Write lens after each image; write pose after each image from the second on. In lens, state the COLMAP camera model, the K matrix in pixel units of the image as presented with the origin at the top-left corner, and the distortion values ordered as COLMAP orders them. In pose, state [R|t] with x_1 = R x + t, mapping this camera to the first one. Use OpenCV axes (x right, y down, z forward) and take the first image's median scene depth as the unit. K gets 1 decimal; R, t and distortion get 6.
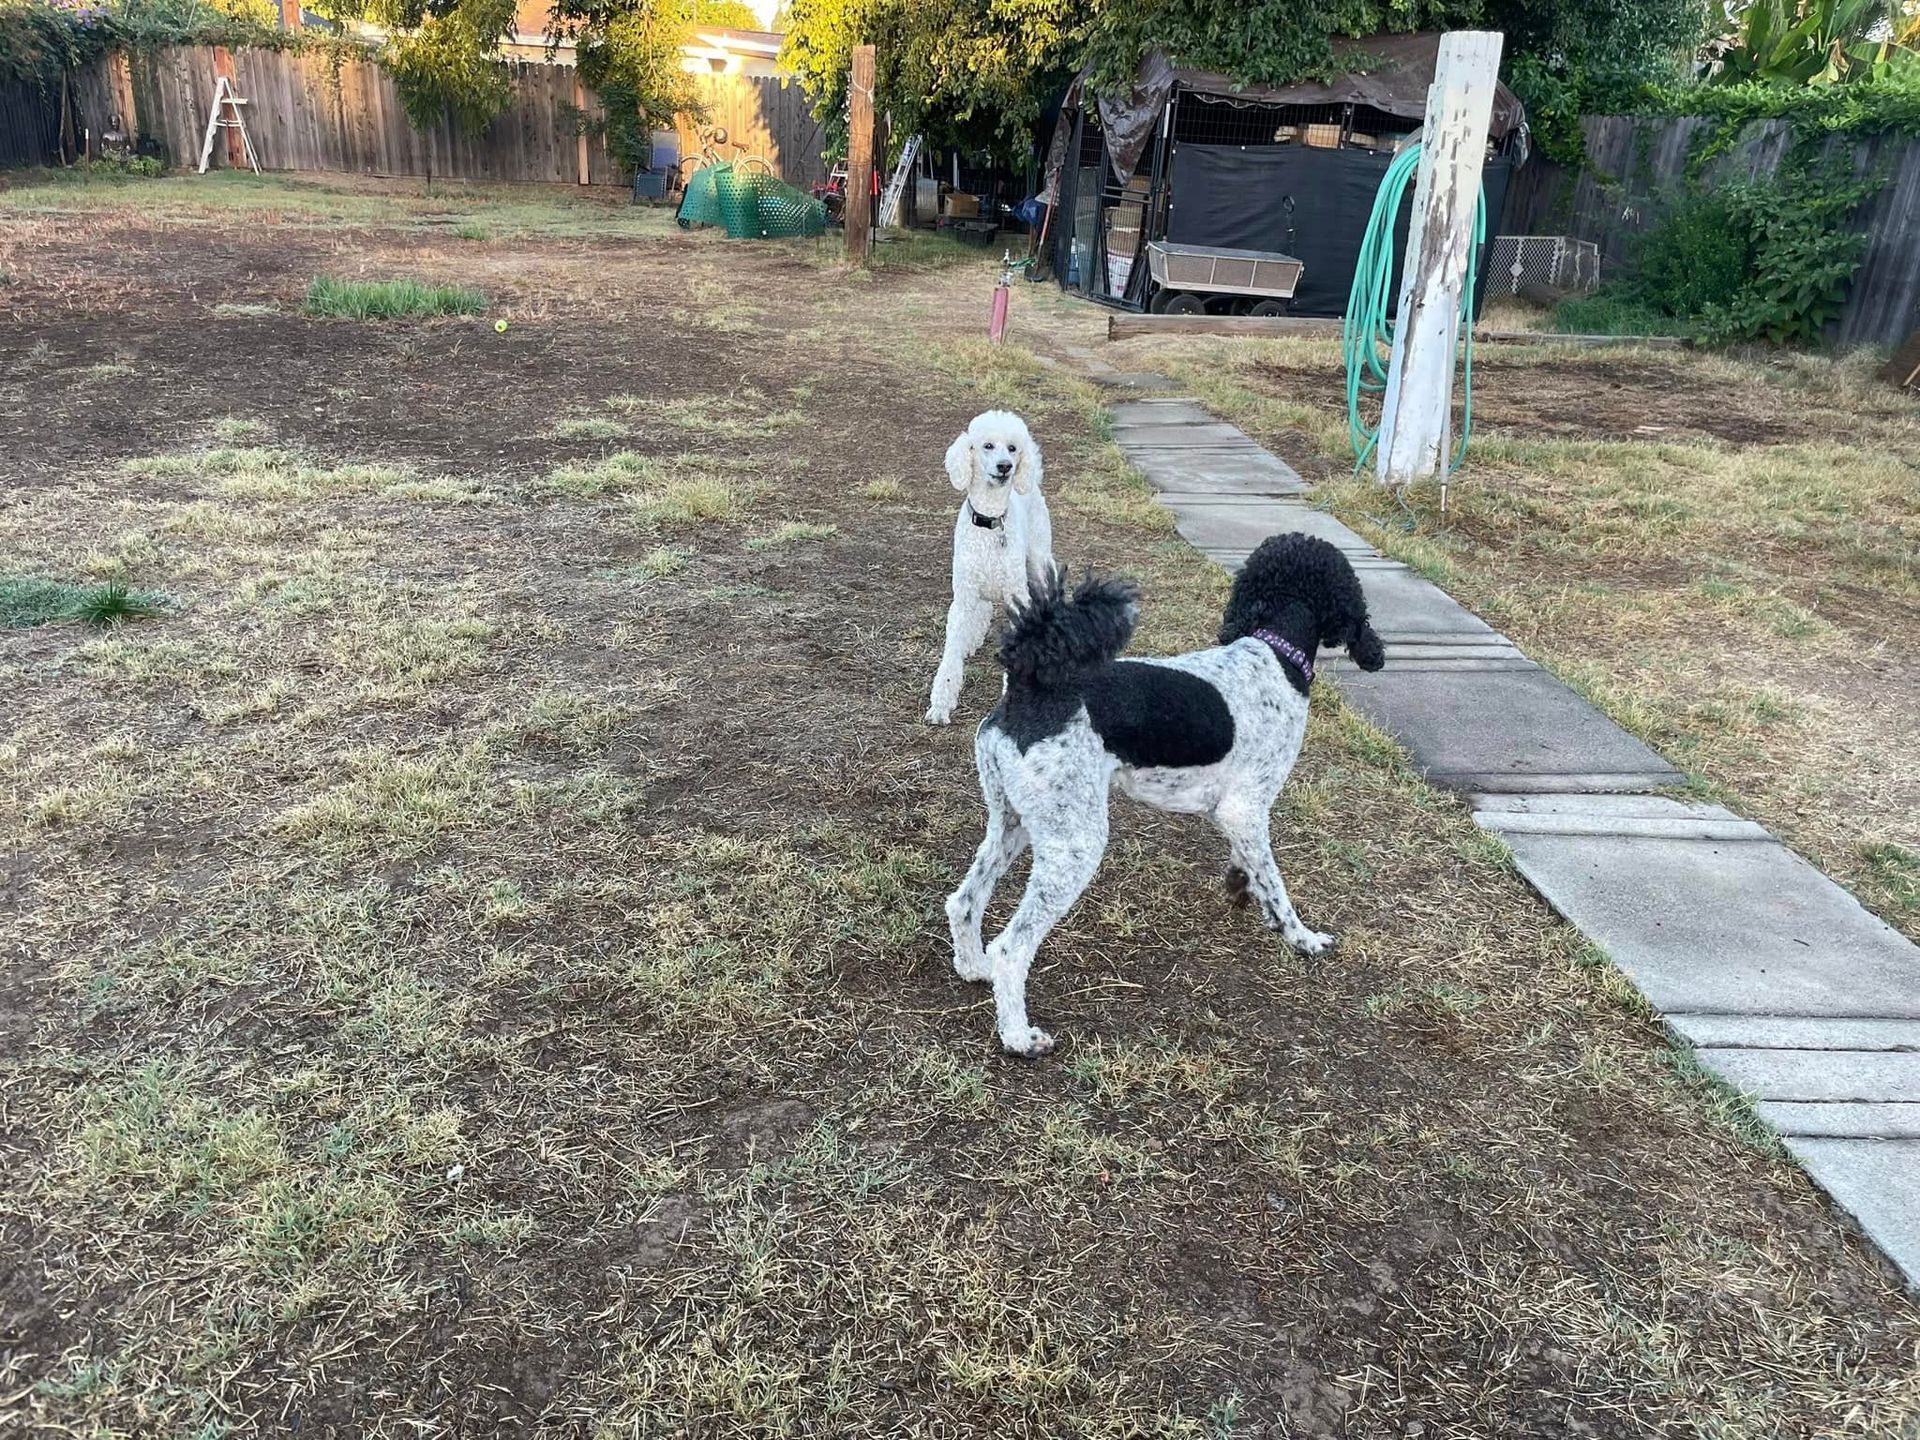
lens RADIAL K [[1451.1, 0, 964.9], [0, 1451.1, 719.3], [0, 0, 1]] dist [0.092135, -0.116556]
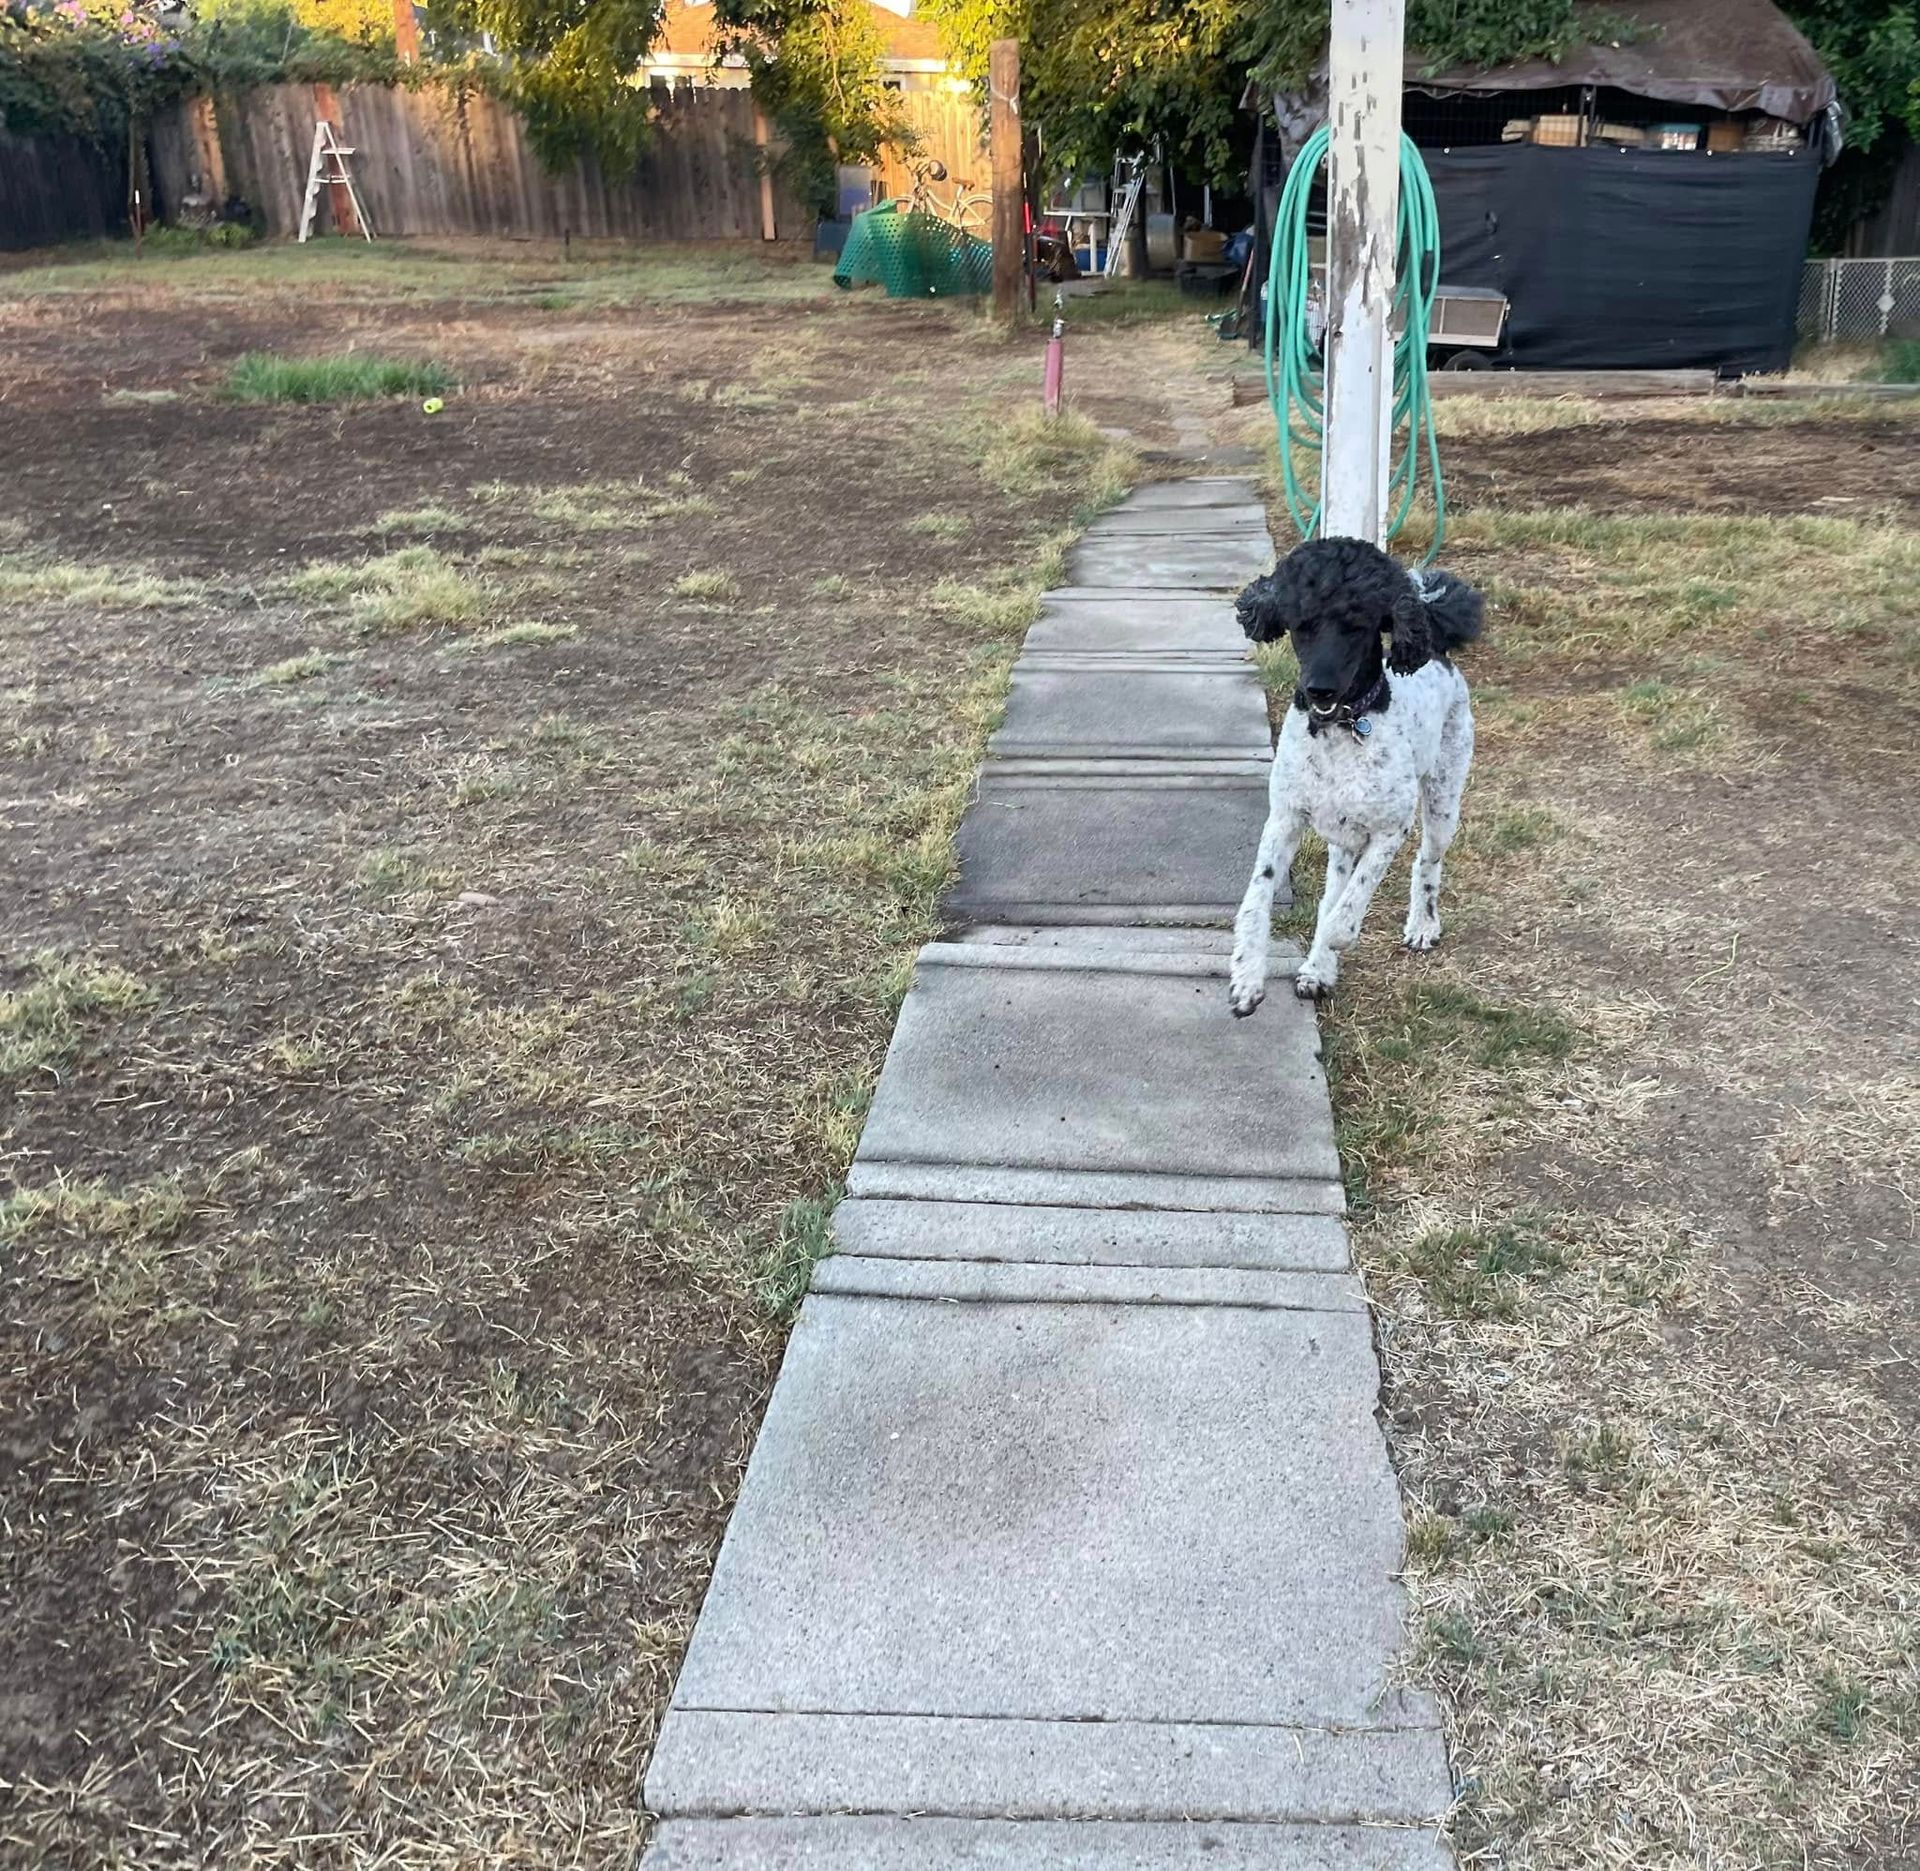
lens RADIAL K [[1914.8, 0, 1219.4], [0, 1914.8, 937.5], [0, 0, 1]] dist [0.104066, -0.142148]
pose [[0.994718, 0.000627, -0.102647, 0.447278], [-0.000758, 0.999999, -0.001233, 0.045044], [0.102646, 0.001304, 0.994717, -0.014071]]
